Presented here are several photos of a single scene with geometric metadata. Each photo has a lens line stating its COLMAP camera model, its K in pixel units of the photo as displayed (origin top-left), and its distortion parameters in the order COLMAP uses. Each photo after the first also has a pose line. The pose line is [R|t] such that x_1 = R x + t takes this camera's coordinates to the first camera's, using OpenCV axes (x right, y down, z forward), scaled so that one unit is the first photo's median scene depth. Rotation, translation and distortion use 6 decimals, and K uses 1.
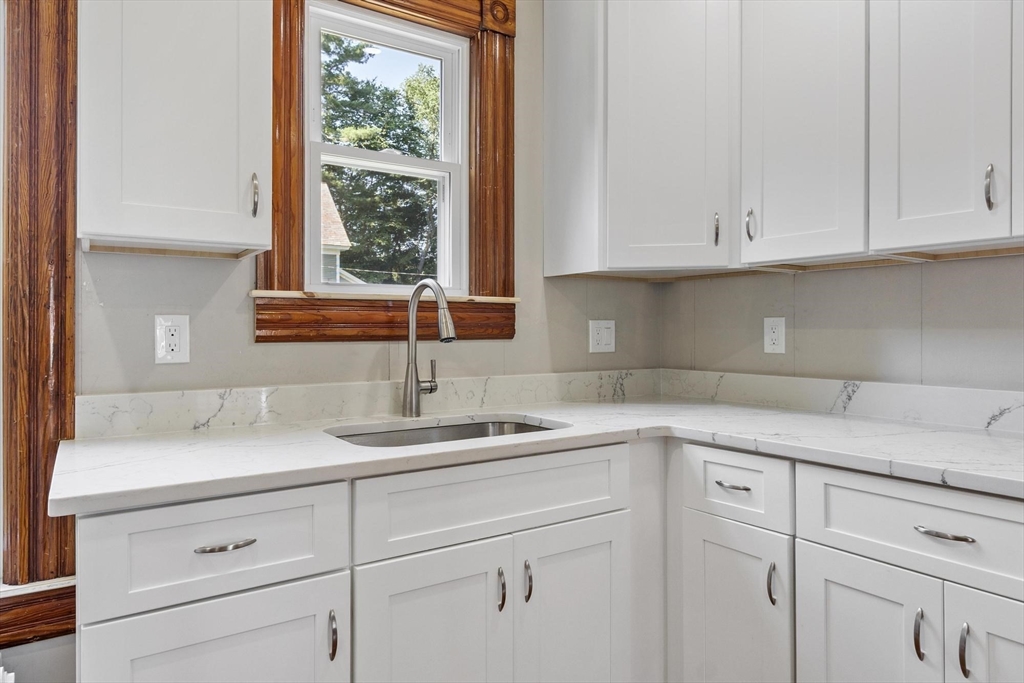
lens RADIAL K [[650.7, 0, 508.2], [0, 650.7, 327.0], [0, 0, 1]] dist [0.002500, 0.000728]
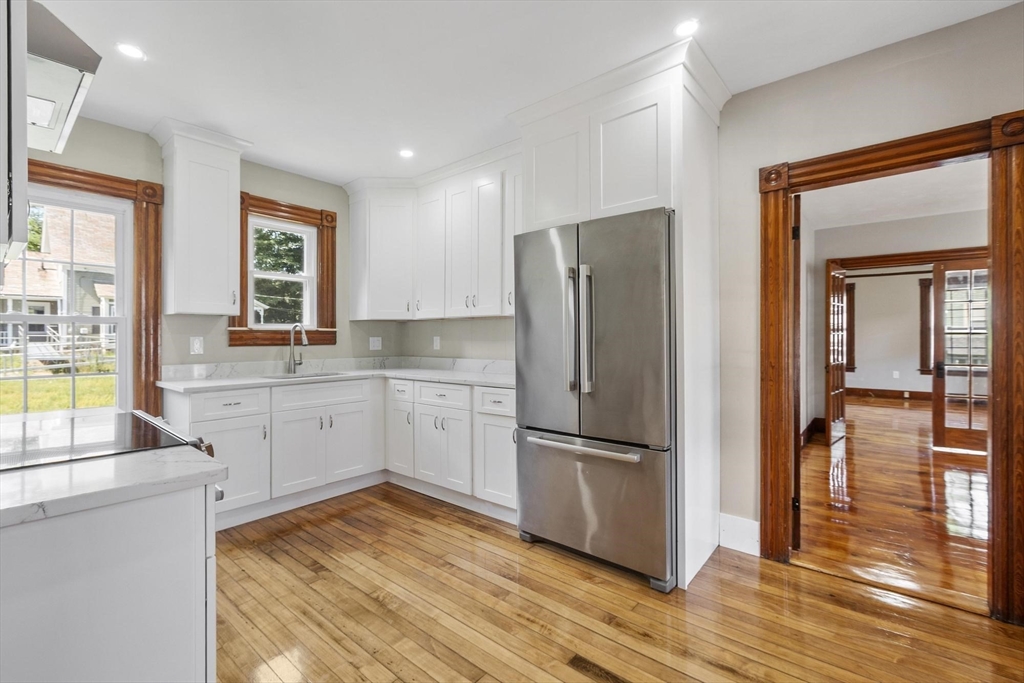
lens RADIAL K [[451.4, 0, 507.7], [0, 451.4, 336.8], [0, 0, 1]] dist [0.002105, 0.000549]
pose [[0.960466, 0.000136, 0.278397, 0.189255], [-0.000363, 1.000000, 0.000765, -0.017188], [-0.278396, -0.000836, 0.960466, -1.042643]]
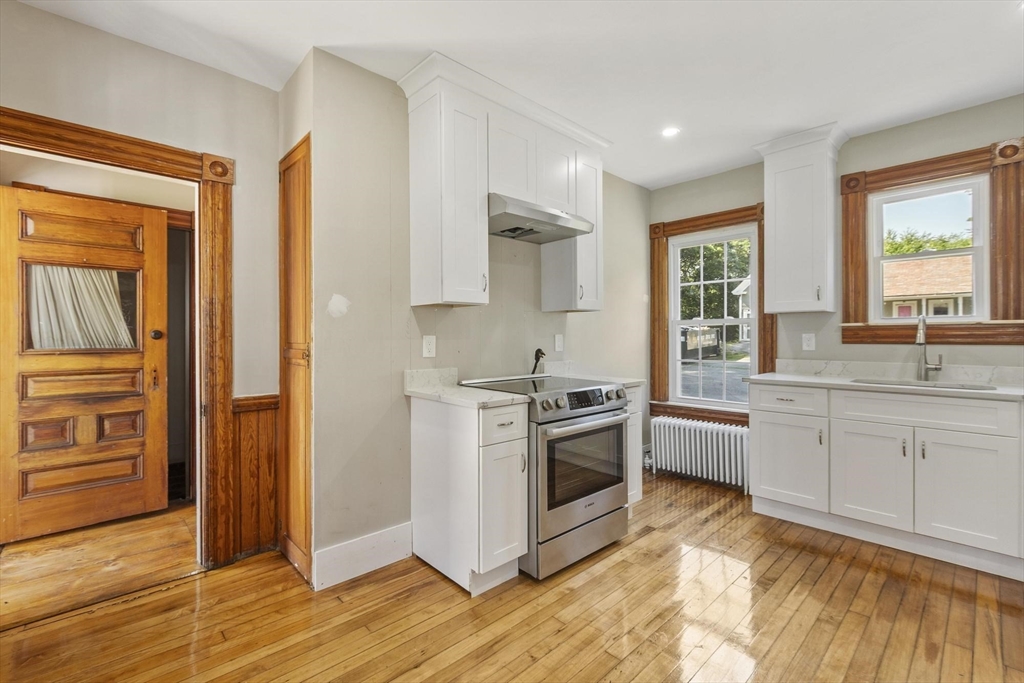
lens RADIAL K [[451.4, 0, 507.7], [0, 451.4, 336.8], [0, 0, 1]] dist [0.002105, 0.000549]
pose [[0.162980, 0.002525, -0.986626, 1.053434], [0.005991, 0.999976, 0.003549, -0.016708], [0.986611, -0.006489, 0.162961, -0.538901]]
